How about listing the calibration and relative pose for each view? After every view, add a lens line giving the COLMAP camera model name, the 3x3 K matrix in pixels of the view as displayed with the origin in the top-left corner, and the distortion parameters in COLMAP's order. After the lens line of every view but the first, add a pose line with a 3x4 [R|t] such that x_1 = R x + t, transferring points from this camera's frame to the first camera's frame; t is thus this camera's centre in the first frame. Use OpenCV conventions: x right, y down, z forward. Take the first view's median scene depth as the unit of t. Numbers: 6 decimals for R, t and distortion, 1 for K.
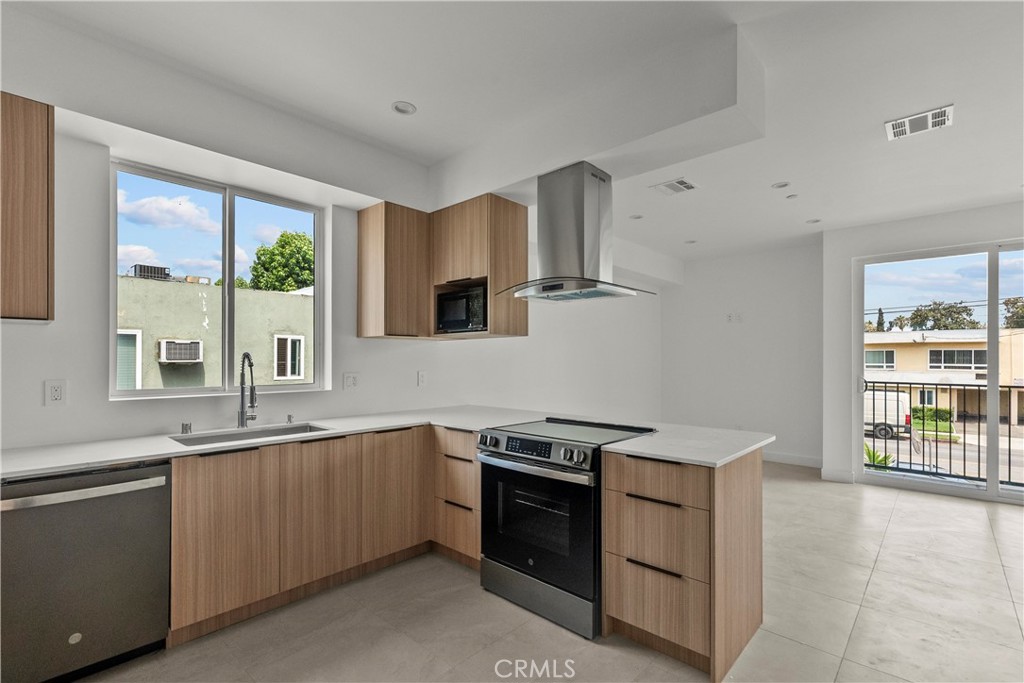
lens RADIAL K [[468.2, 0, 507.6], [0, 468.2, 355.0], [0, 0, 1]] dist [-0.001003, -0.000038]
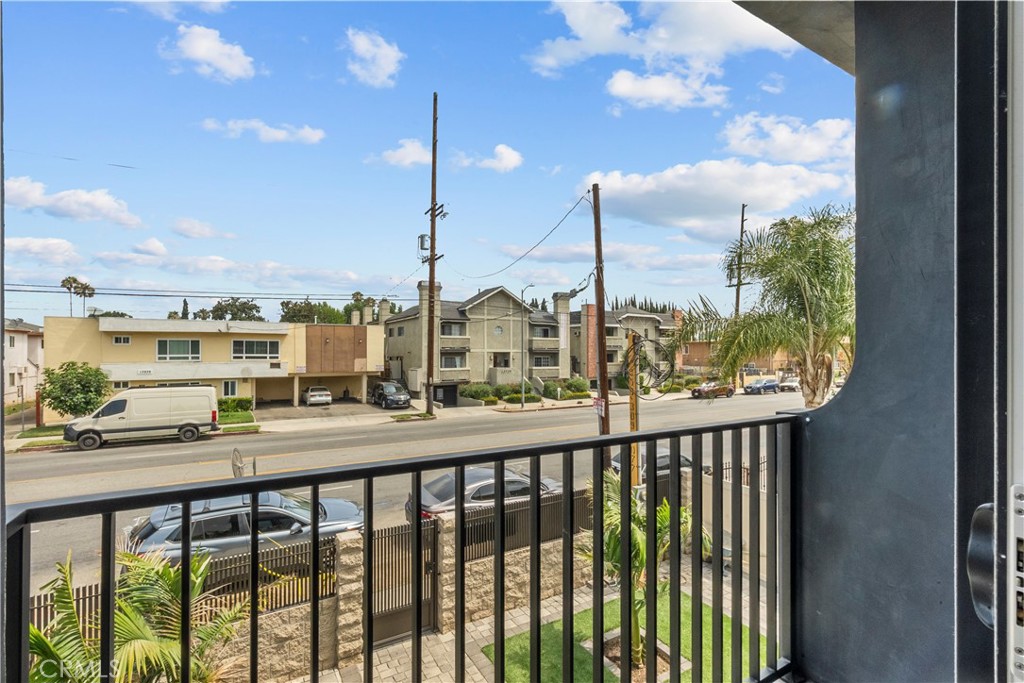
lens RADIAL K [[469.7, 0, 514.0], [0, 469.7, 347.1], [0, 0, 1]] dist [-0.005206, 0.007016]
pose [[0.281363, 0.003283, 0.959596, 0.122243], [-0.006104, 0.999980, -0.001632, 0.001758], [-0.959582, -0.005398, 0.281377, 0.157205]]
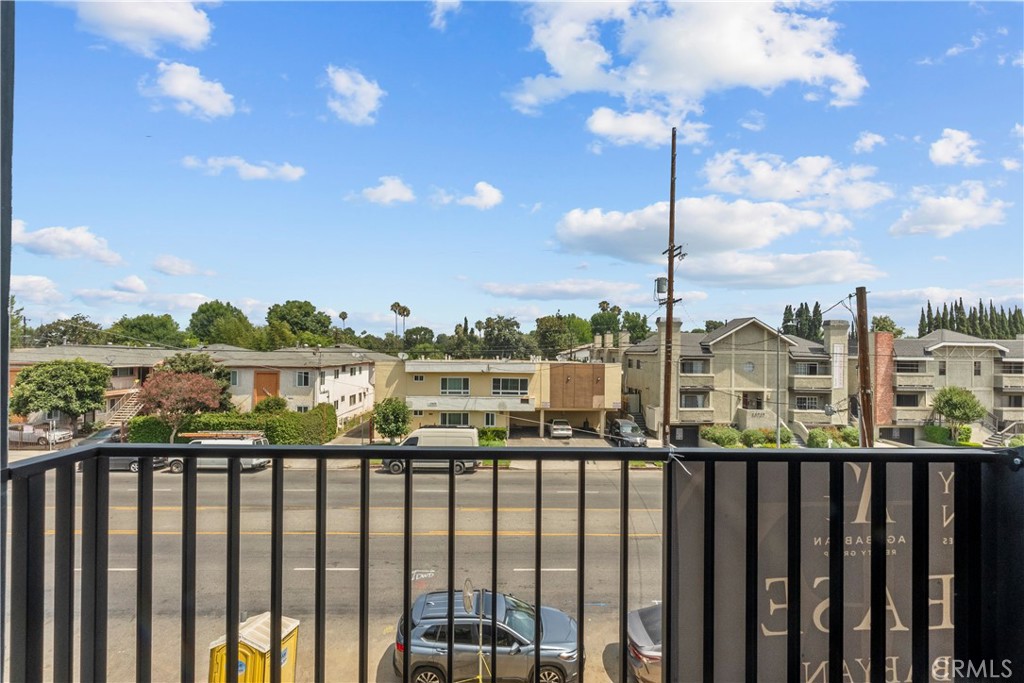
lens RADIAL K [[469.7, 0, 514.0], [0, 469.7, 347.1], [0, 0, 1]] dist [-0.005206, 0.007016]
pose [[0.717068, 0.006142, 0.696976, 0.136729], [-0.013399, 0.999898, 0.004974, -0.098387], [-0.696874, -0.012905, 0.717077, 0.138704]]
